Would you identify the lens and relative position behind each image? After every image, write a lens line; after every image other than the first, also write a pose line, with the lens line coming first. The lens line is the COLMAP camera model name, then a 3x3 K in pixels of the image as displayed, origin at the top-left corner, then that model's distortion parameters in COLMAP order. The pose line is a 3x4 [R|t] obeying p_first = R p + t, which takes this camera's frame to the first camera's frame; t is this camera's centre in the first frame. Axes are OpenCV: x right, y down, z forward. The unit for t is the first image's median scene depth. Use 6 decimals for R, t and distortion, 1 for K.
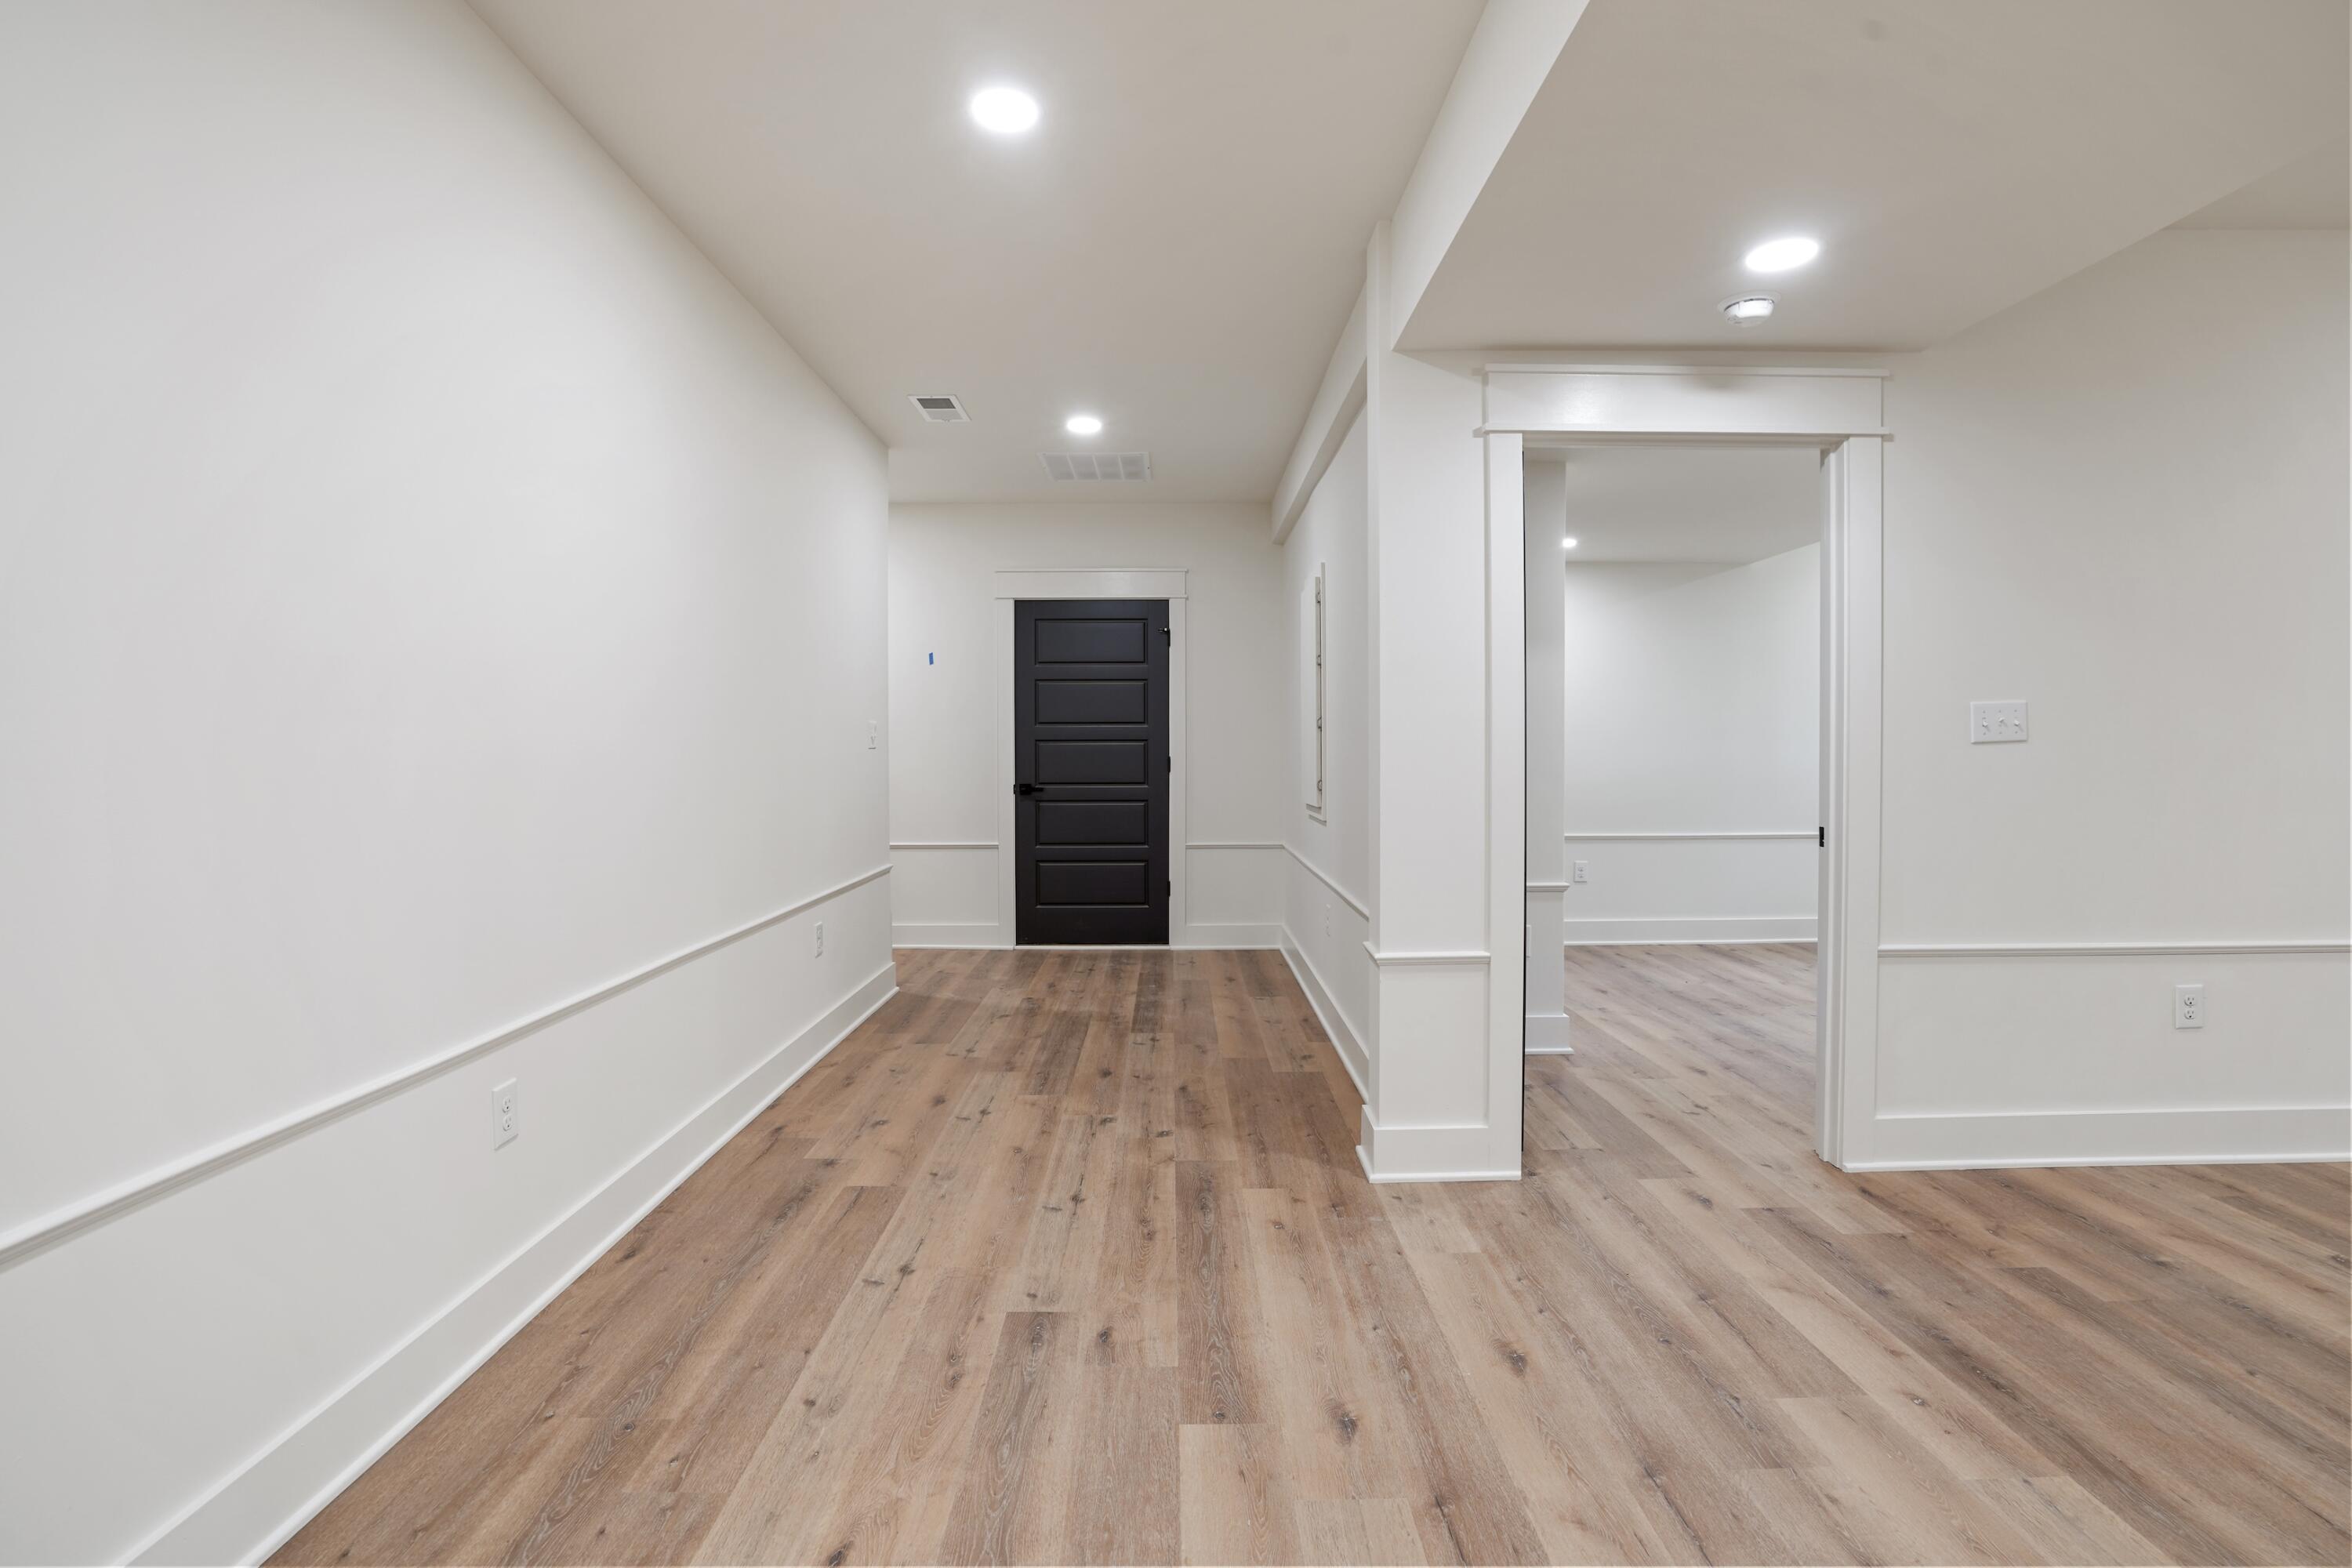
lens RADIAL K [[1069.7, 0, 1185.0], [0, 1069.7, 775.0], [0, 0, 1]] dist [-0.049717, 0.017143]
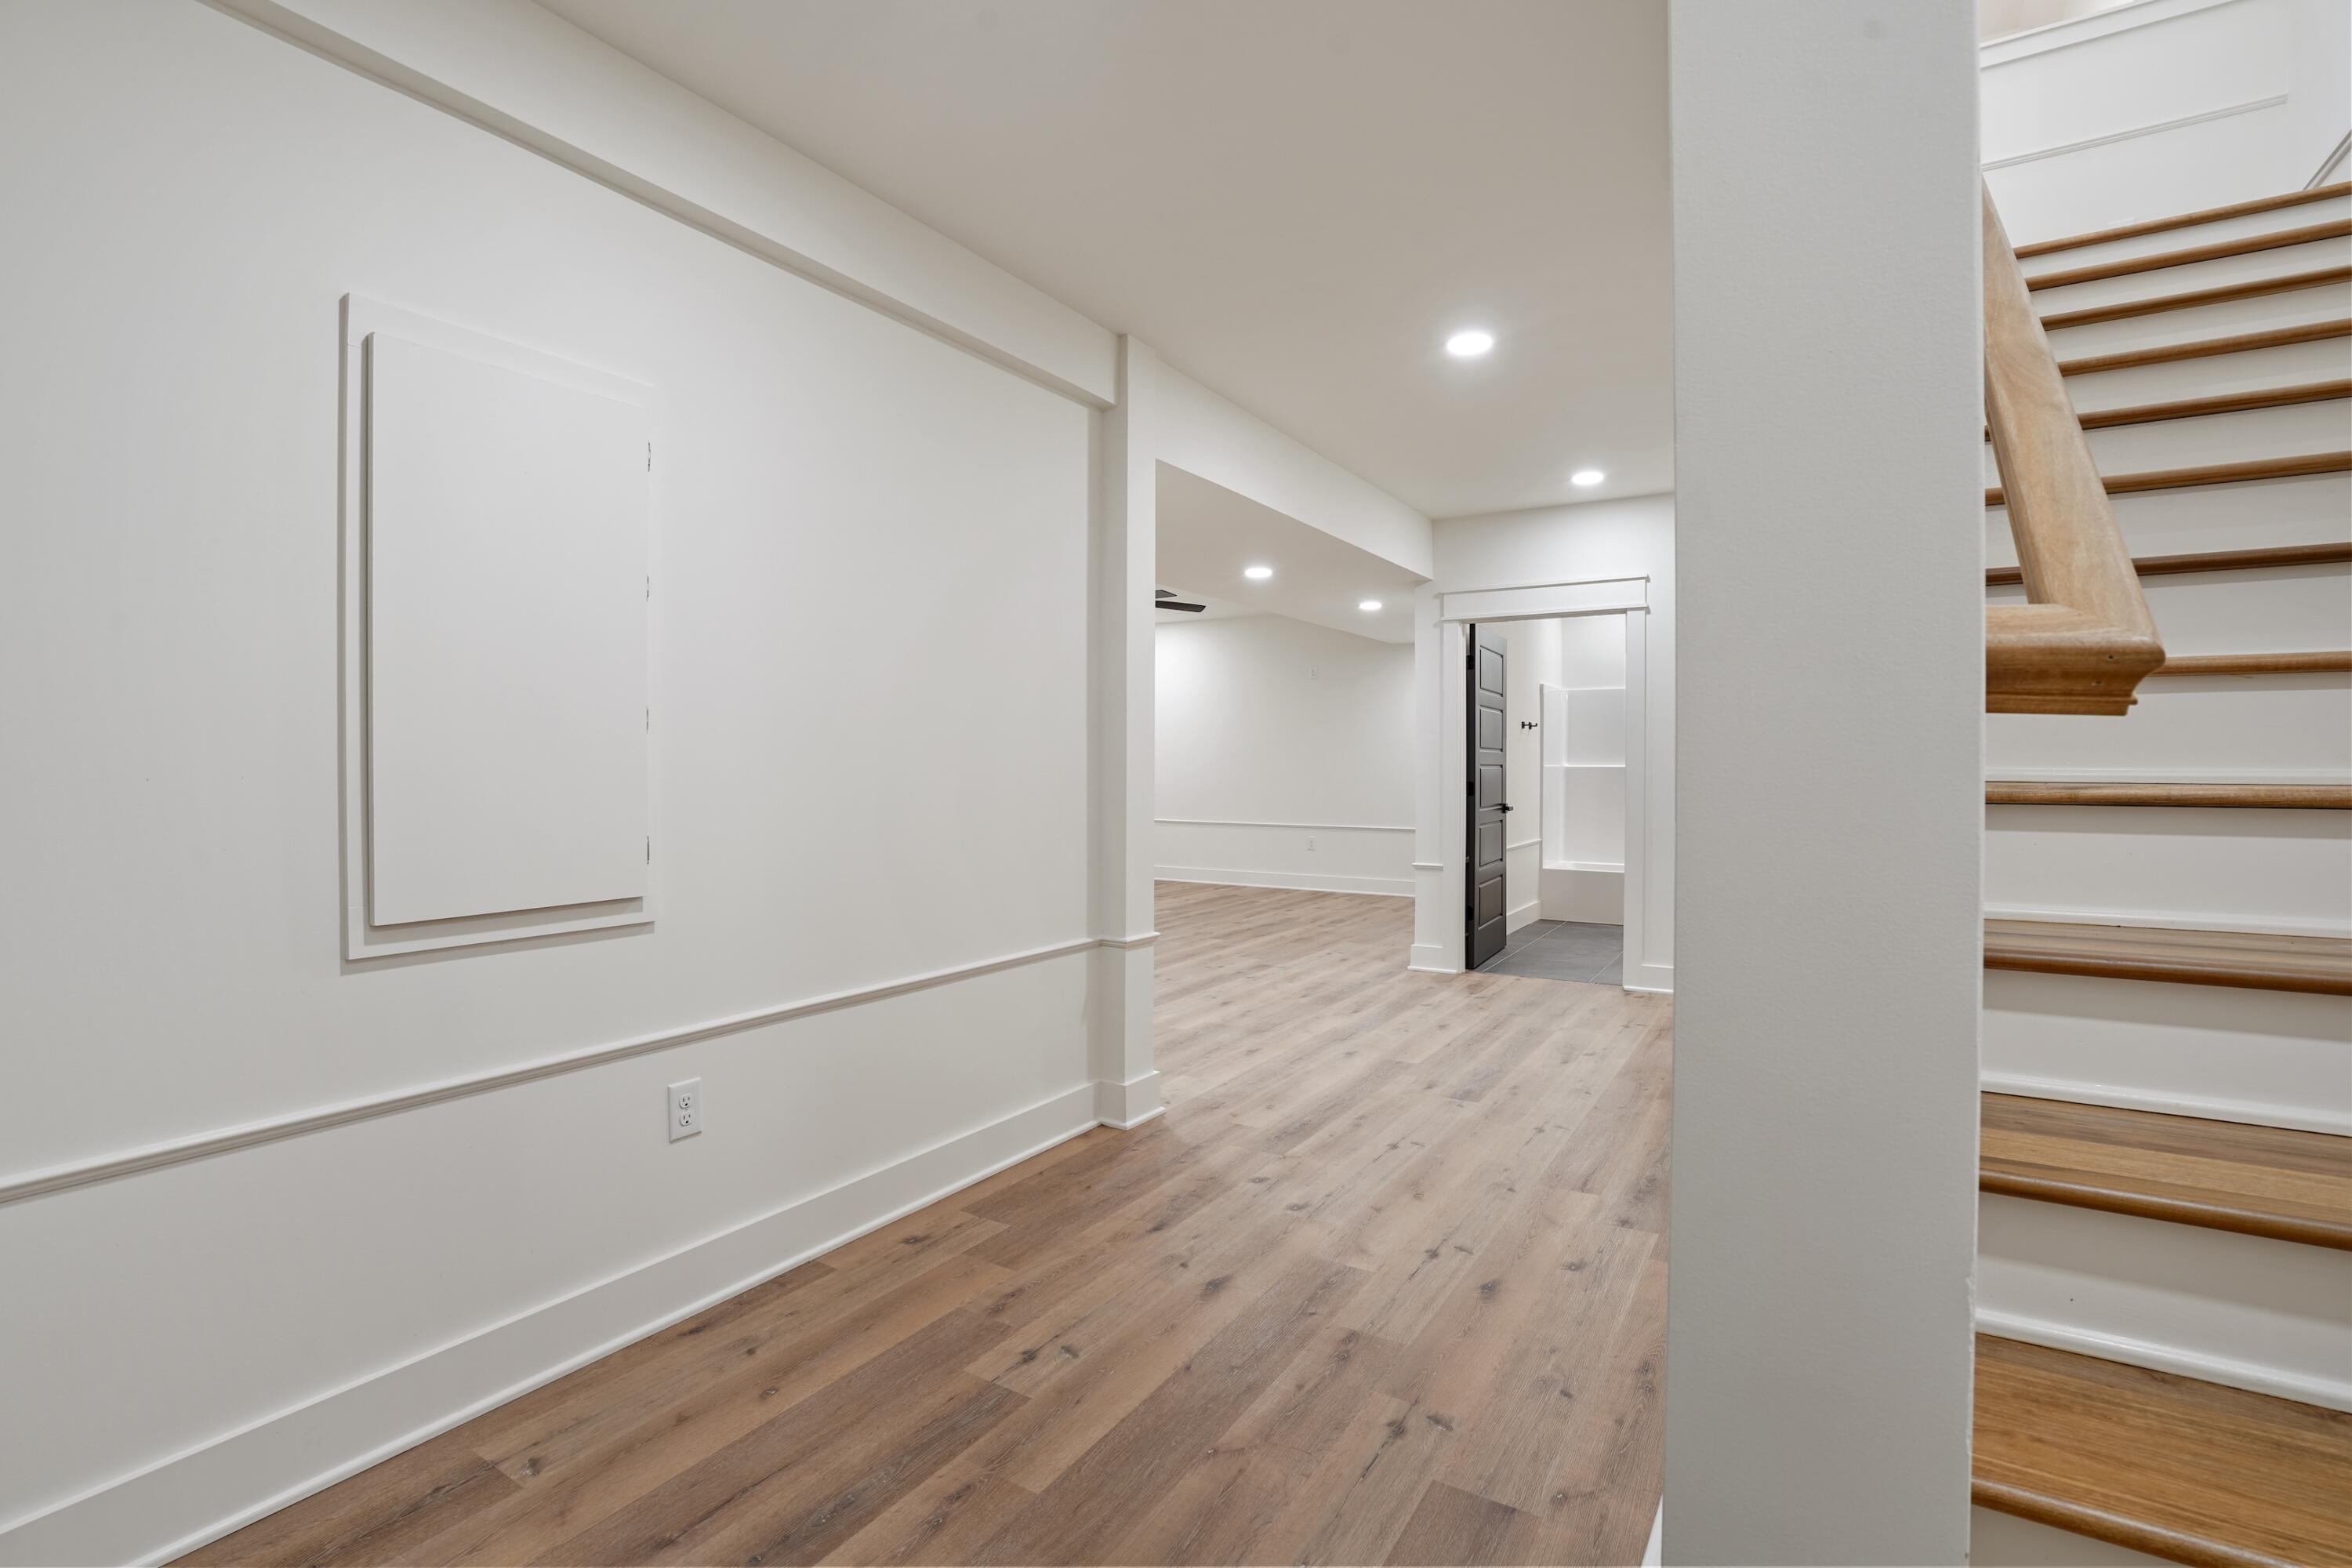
lens RADIAL K [[1069.7, 0, 1185.0], [0, 1069.7, 775.0], [0, 0, 1]] dist [-0.049717, 0.017143]
pose [[-0.839957, -0.003460, 0.542642, -0.515928], [0.013808, 0.999520, 0.027747, -0.049430], [-0.542477, 0.030800, -0.839506, 1.983509]]
